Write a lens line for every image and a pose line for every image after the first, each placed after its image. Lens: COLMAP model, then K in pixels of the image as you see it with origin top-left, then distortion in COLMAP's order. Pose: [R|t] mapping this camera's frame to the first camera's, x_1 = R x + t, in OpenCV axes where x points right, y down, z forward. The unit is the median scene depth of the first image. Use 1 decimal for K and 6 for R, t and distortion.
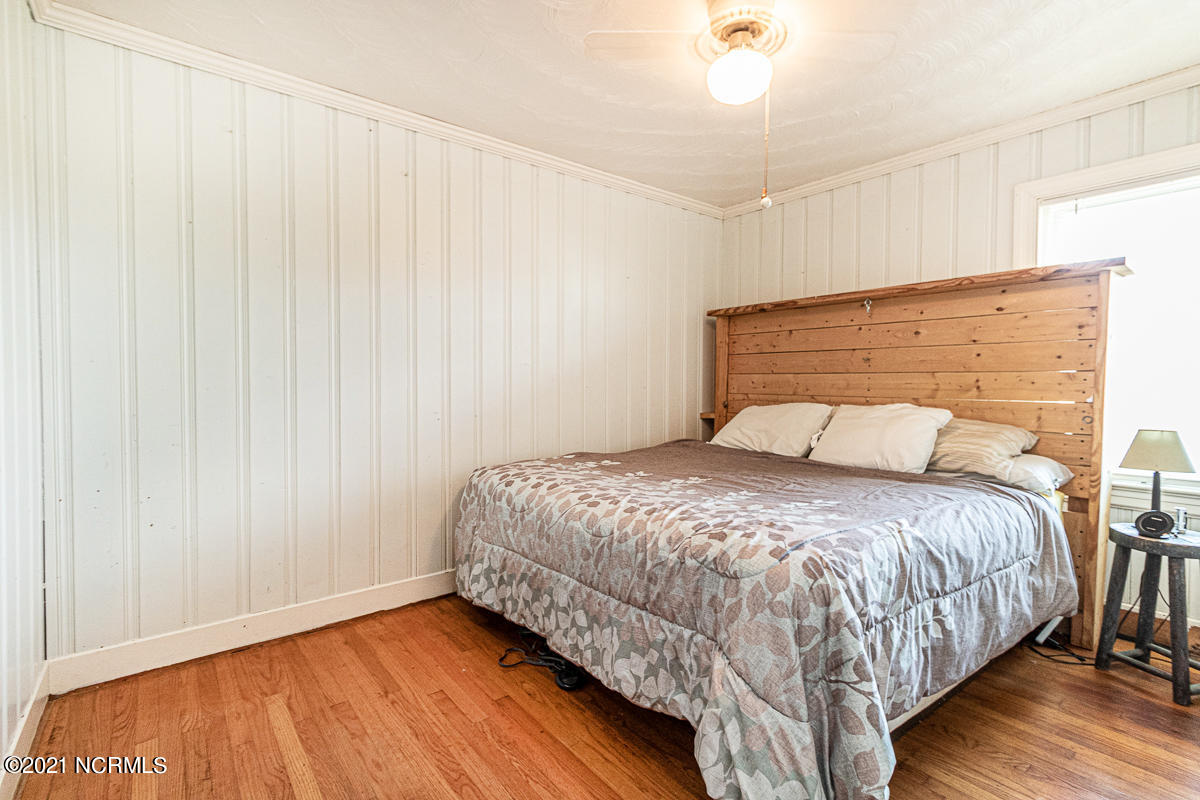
lens RADIAL K [[554.8, 0, 602.3], [0, 554.8, 395.5], [0, 0, 1]] dist [0.001568, 0.000582]
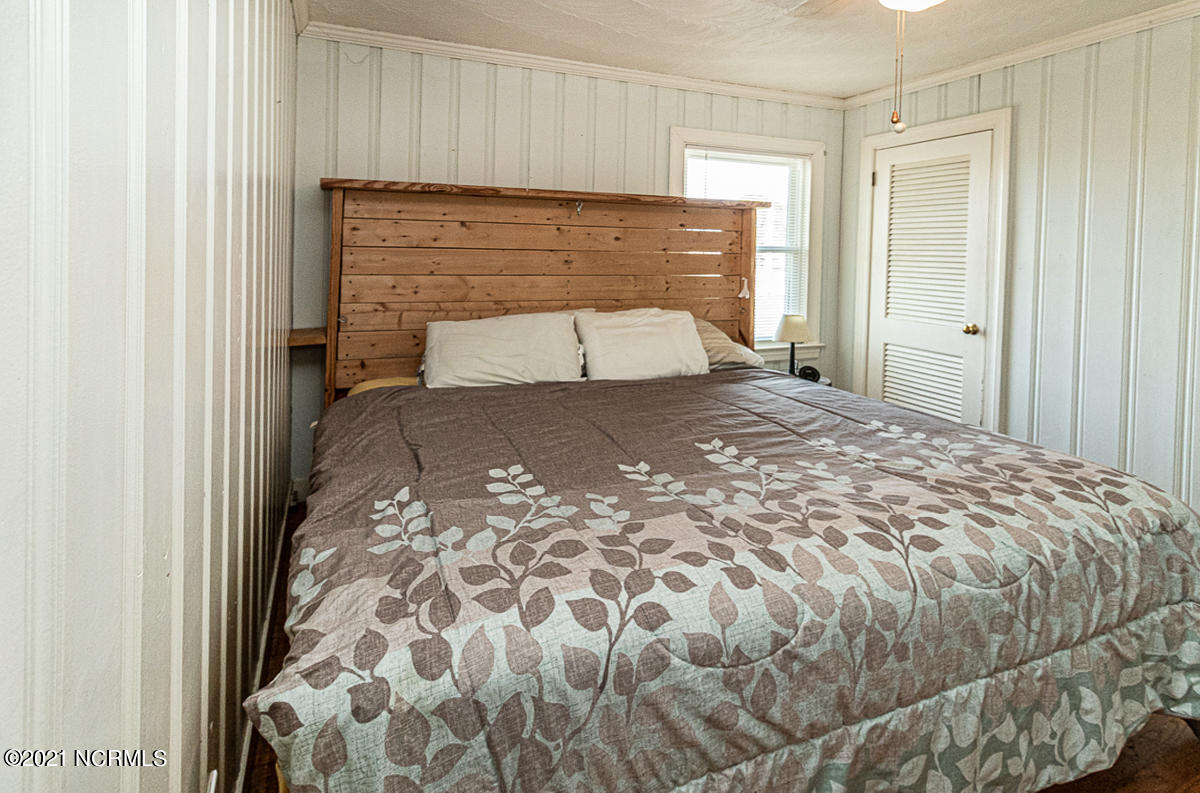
lens RADIAL K [[545.6, 0, 599.0], [0, 545.6, 250.8], [0, 0, 1]] dist [0.002267, 0.000457]
pose [[0.296068, -0.004942, 0.955154, -0.560450], [0.017050, 0.999855, -0.000112, -0.111899], [-0.955015, 0.016318, 0.296109, 0.906429]]
